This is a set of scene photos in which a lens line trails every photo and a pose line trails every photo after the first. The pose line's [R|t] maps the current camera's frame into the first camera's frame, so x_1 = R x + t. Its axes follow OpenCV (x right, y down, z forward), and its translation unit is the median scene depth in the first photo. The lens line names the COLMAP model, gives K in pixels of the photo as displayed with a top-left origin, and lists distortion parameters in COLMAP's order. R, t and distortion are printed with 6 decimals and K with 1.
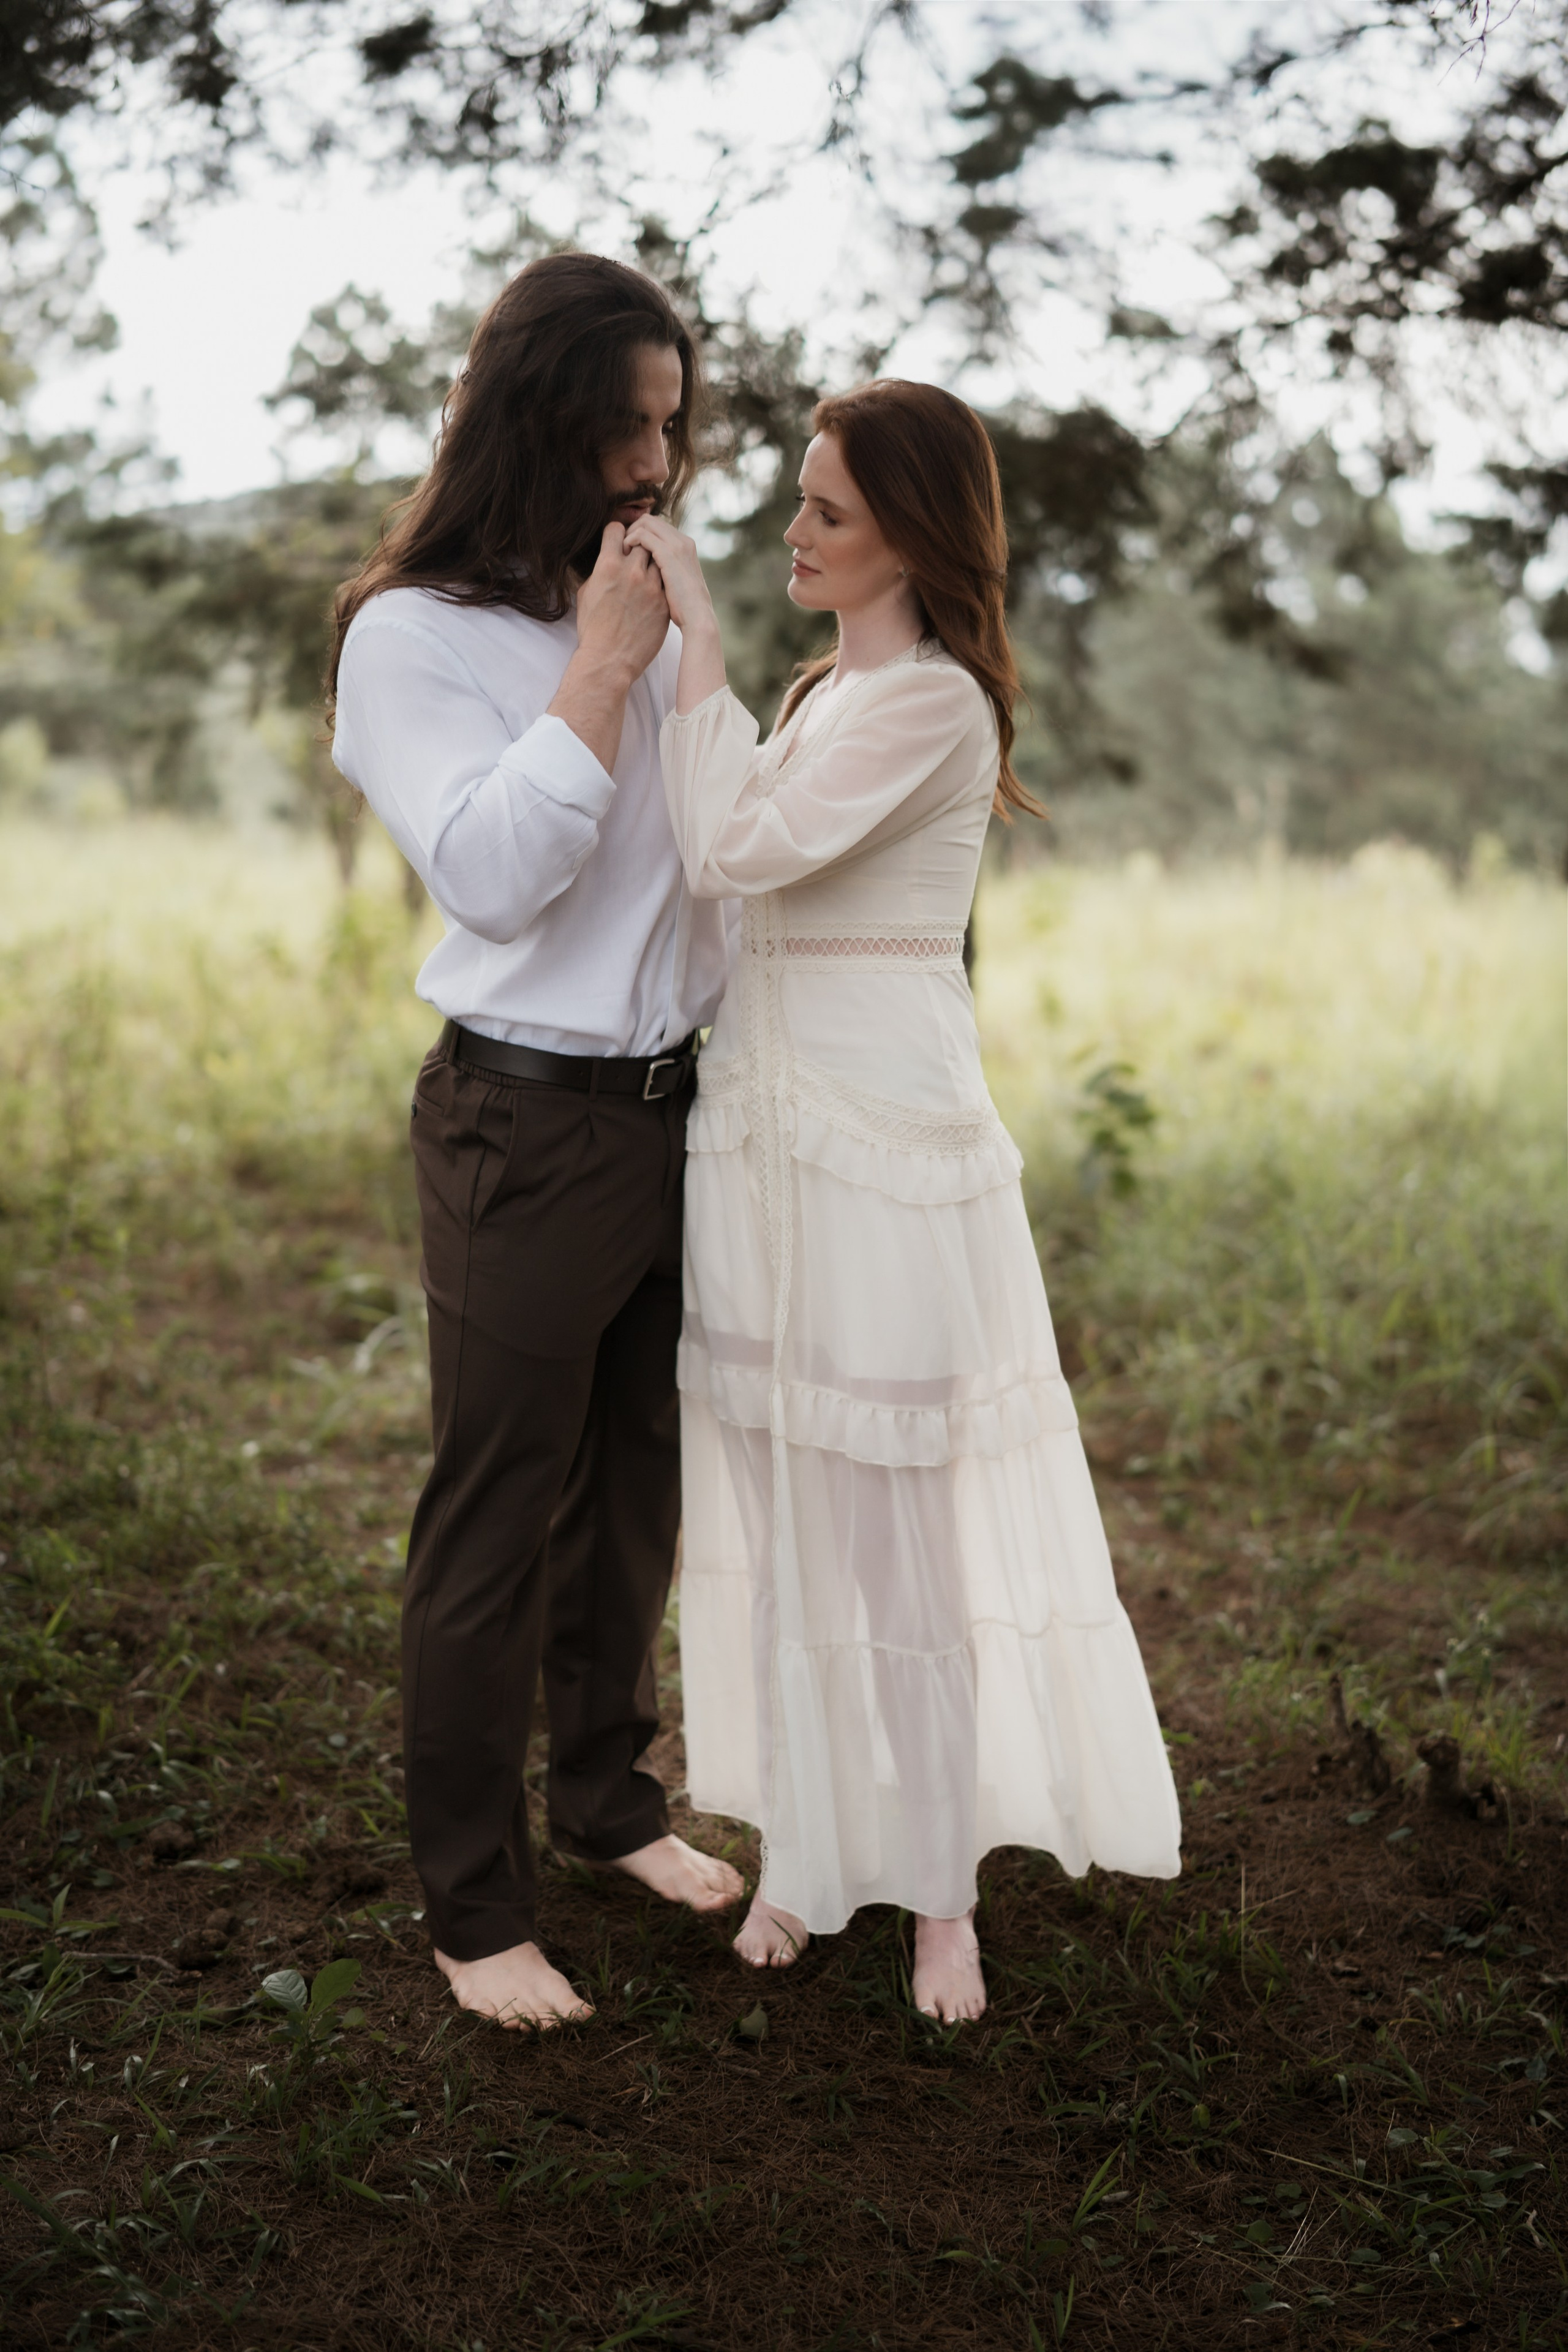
lens RADIAL K [[3027.7, 0, 815.8], [0, 3027.7, 1141.9], [0, 0, 1]] dist [0.172265, -0.028290]
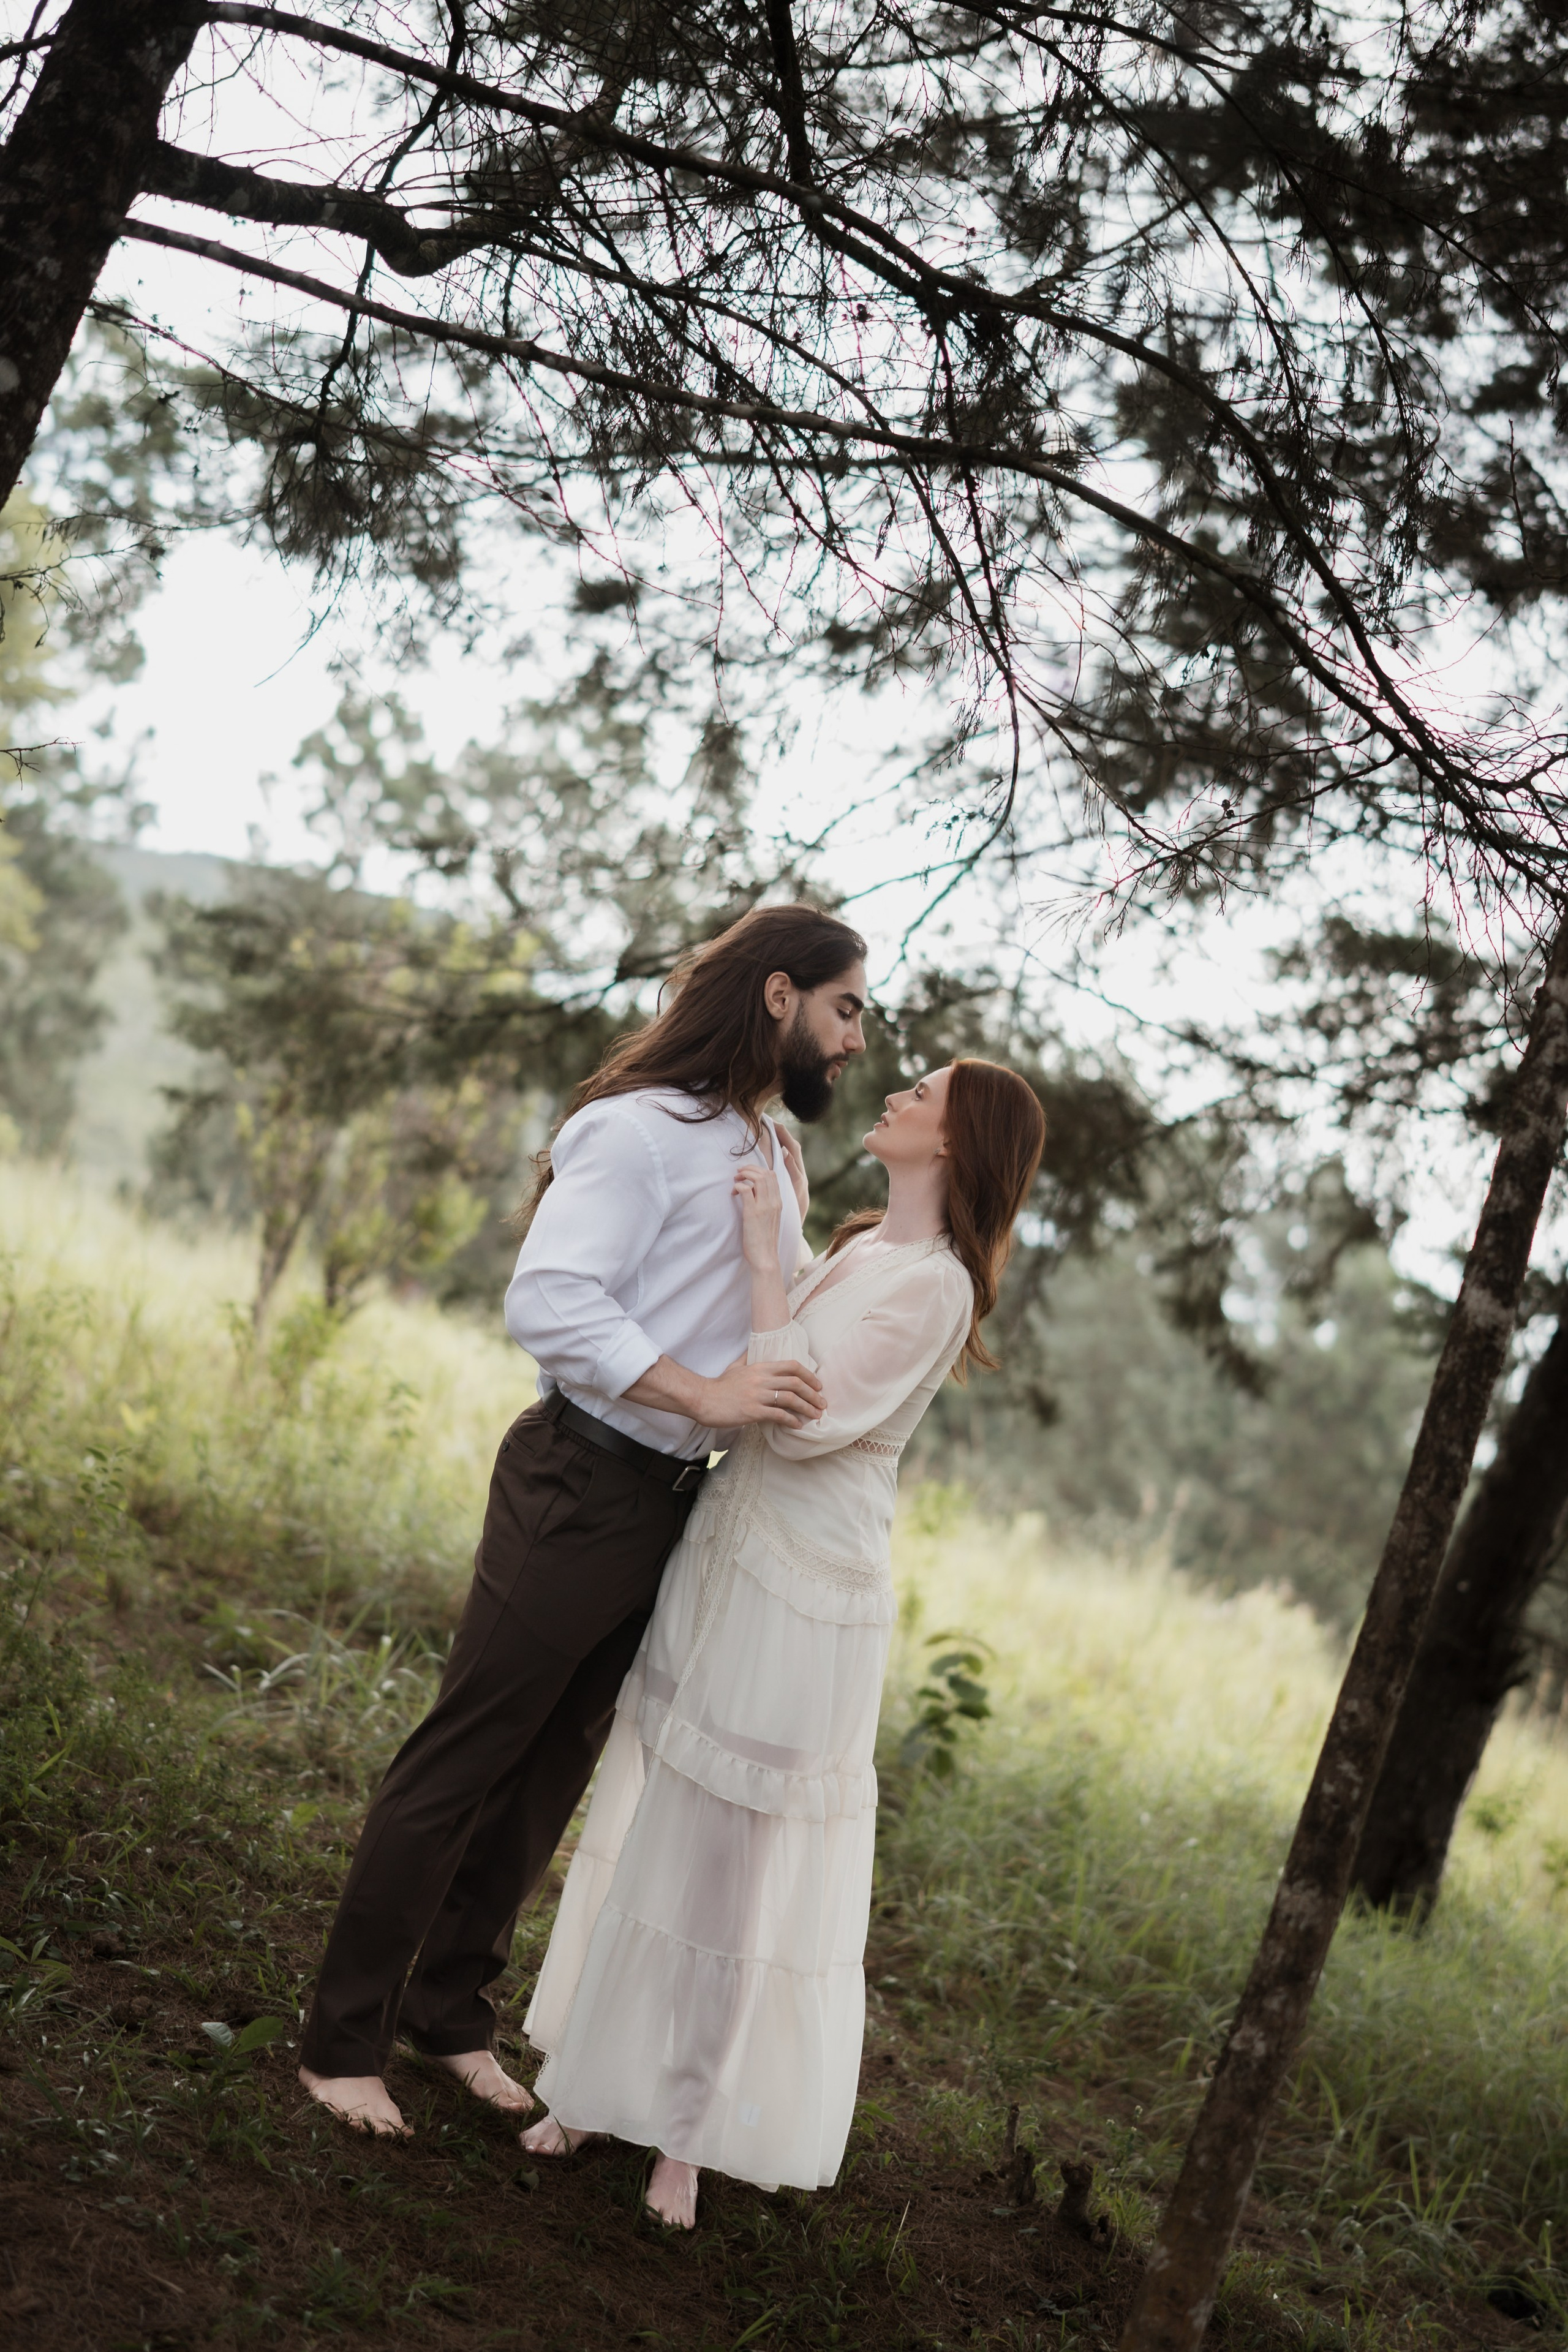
lens RADIAL K [[3326.7, 0, 784.0], [0, 3326.7, 1176.0], [0, 0, 1]] dist [0.050306, 0.045040]
pose [[0.951285, 0.308274, 0.004945, -0.022846], [-0.302871, 0.937372, -0.172054, 0.038837], [-0.057675, 0.162175, 0.985075, -0.202851]]
